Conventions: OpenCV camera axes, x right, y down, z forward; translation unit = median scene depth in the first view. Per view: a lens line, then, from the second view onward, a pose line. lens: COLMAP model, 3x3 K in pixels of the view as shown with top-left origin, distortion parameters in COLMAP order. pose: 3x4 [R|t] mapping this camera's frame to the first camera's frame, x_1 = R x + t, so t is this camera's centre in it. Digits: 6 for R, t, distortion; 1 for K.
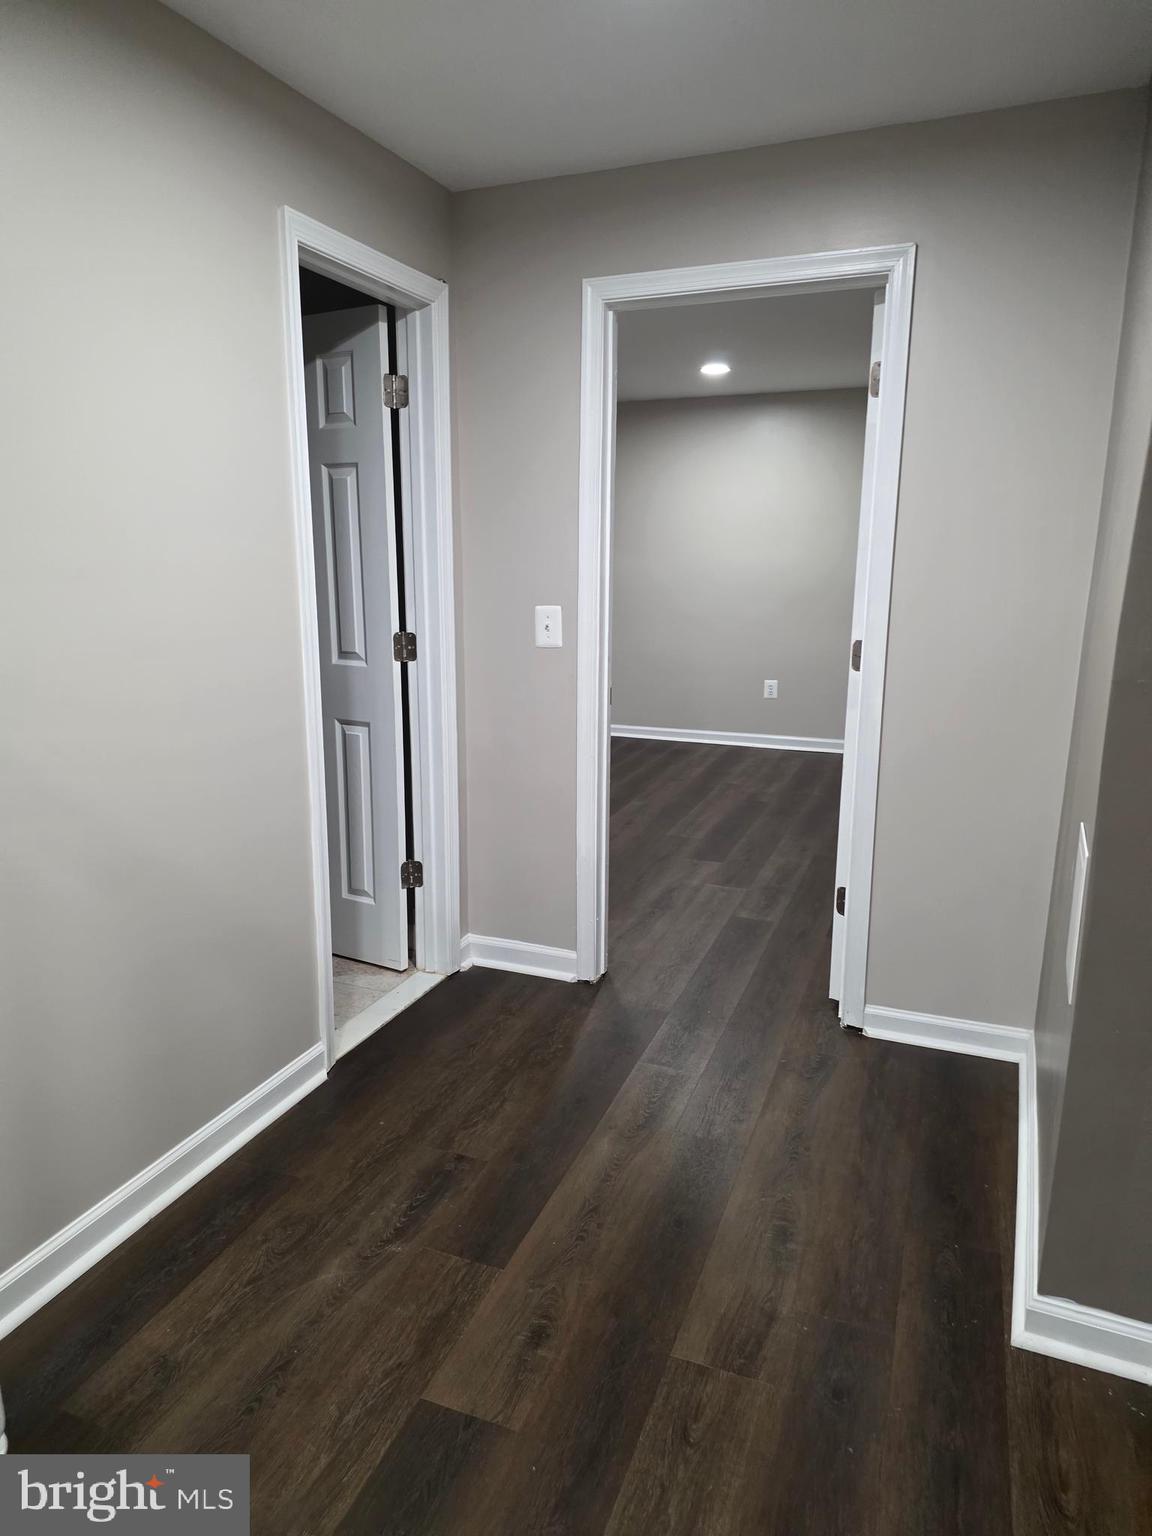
lens RADIAL K [[1021.2, 0, 554.6], [0, 1021.2, 780.0], [0, 0, 1]] dist [0.065497, -0.044567]
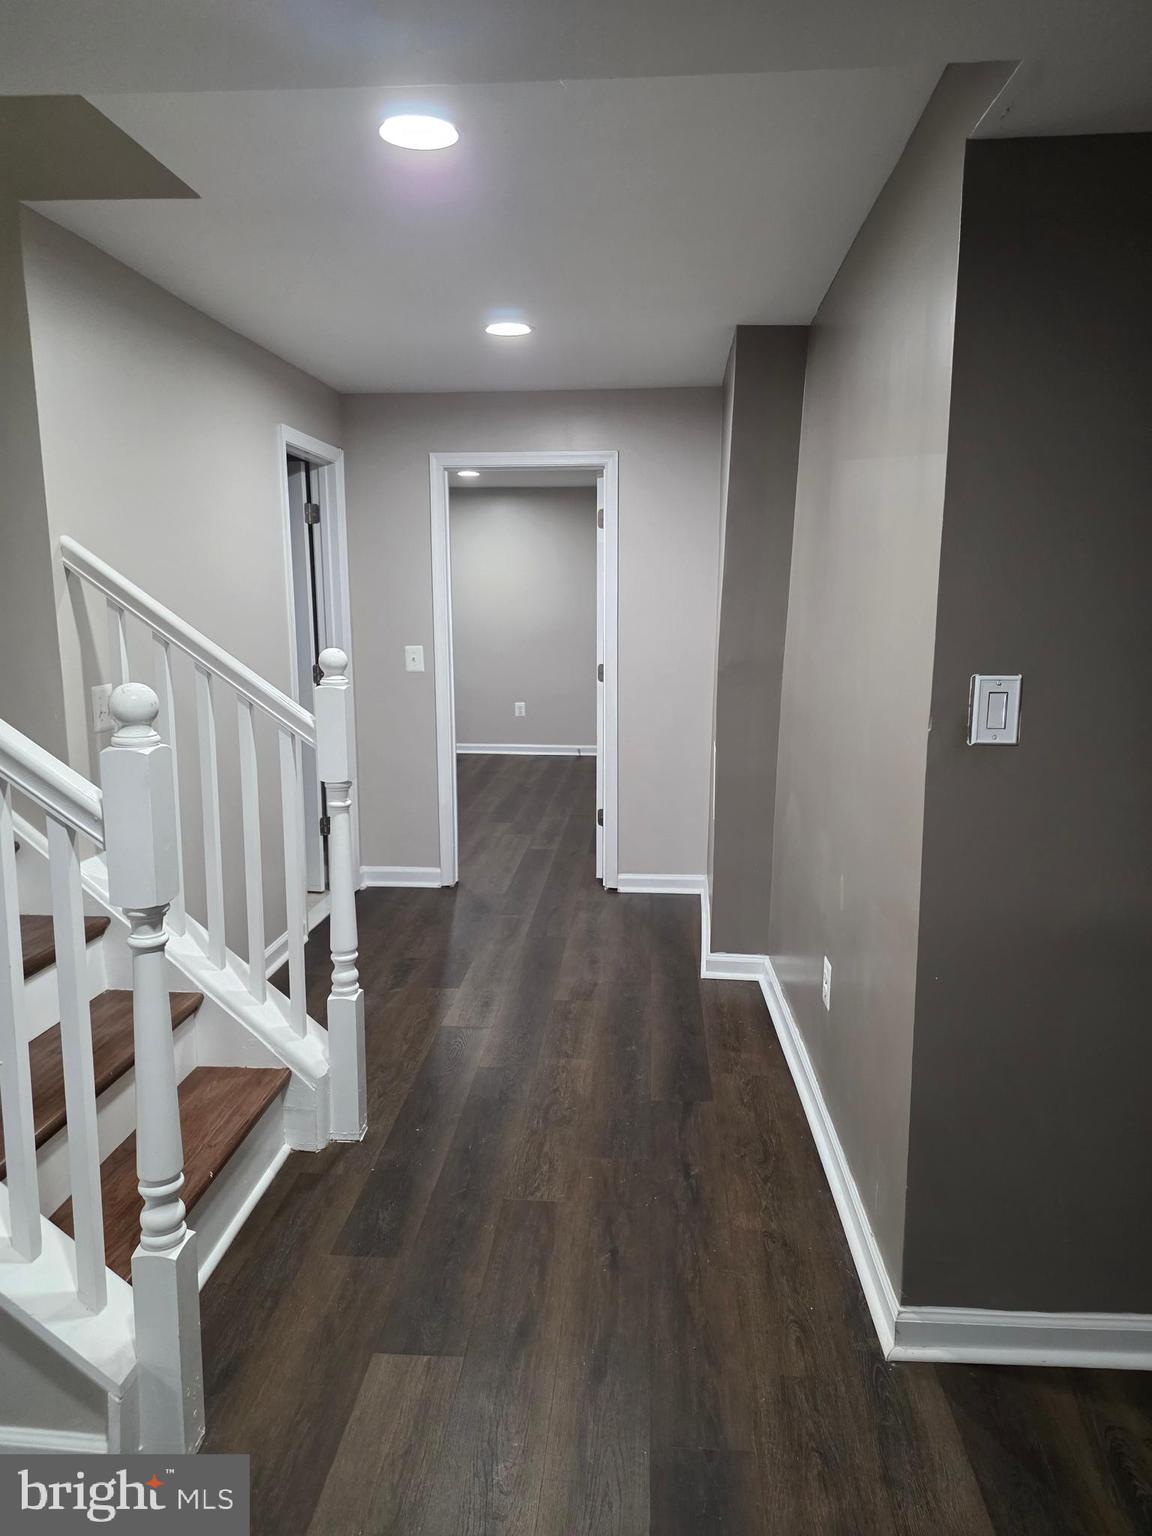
lens RADIAL K [[1021.2, 0, 578.3], [0, 1021.2, 765.8], [0, 0, 1]] dist [0.065497, -0.044567]
pose [[0.953389, -0.050946, 0.297411, -0.250817], [0.067133, 0.996753, -0.044463, 0.105025], [-0.294180, 0.062357, 0.953714, -0.593740]]
